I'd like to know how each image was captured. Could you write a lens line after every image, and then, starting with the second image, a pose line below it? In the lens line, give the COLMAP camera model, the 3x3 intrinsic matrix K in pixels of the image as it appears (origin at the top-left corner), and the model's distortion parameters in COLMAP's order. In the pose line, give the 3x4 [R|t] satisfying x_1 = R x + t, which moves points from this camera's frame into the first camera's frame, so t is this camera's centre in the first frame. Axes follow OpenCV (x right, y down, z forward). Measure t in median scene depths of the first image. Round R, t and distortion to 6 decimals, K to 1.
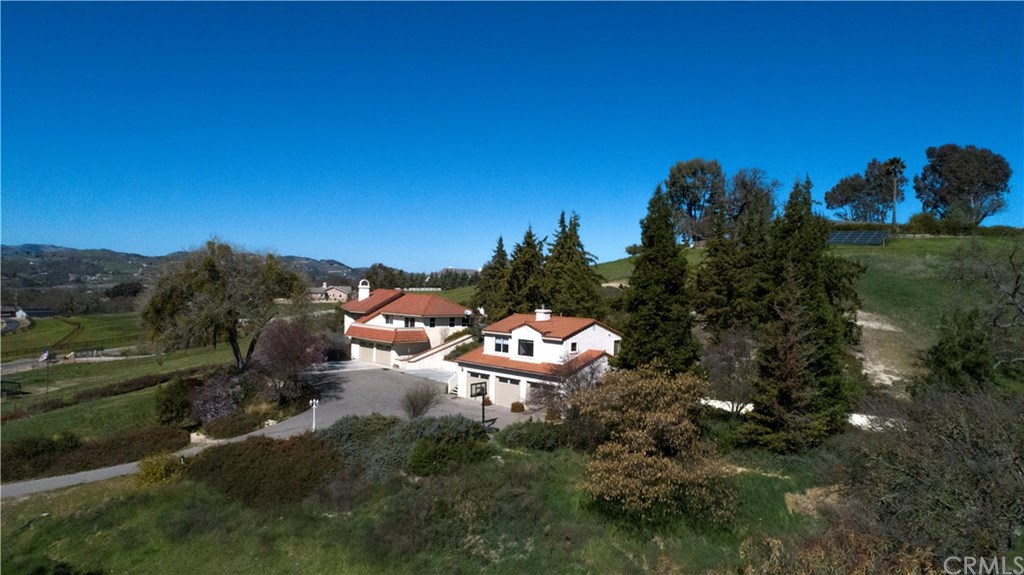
lens RADIAL K [[676.9, 0, 512.0], [0, 676.9, 287.5], [0, 0, 1]] dist [-0.012413, 0.000199]
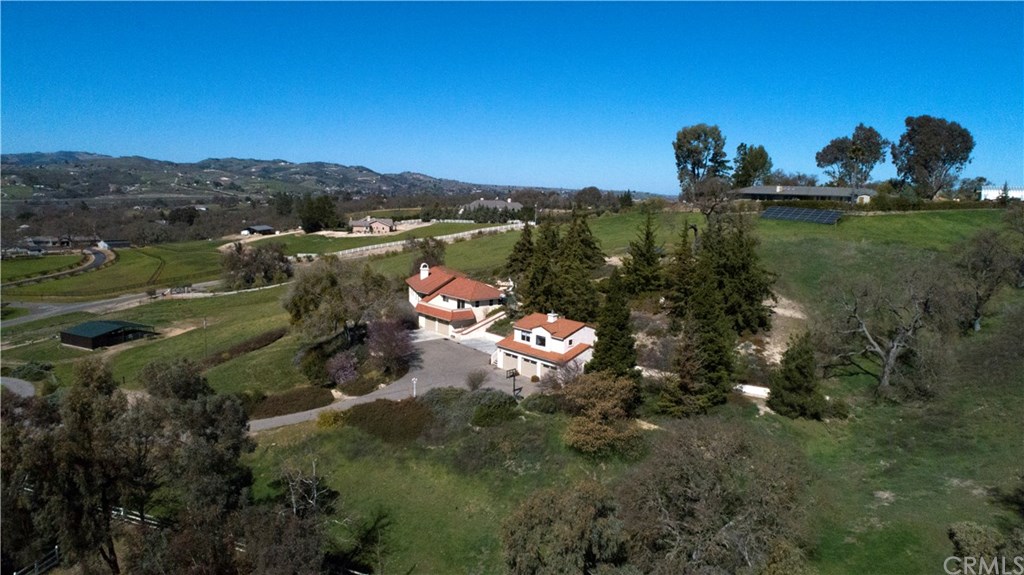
lens RADIAL K [[676.9, 0, 512.0], [0, 676.9, 287.5], [0, 0, 1]] dist [-0.012413, 0.000199]
pose [[0.999108, 0.003528, -0.042086, 0.019137], [0.002400, 0.990154, 0.139960, -0.253210], [0.042165, -0.139936, 0.989262, -0.543104]]
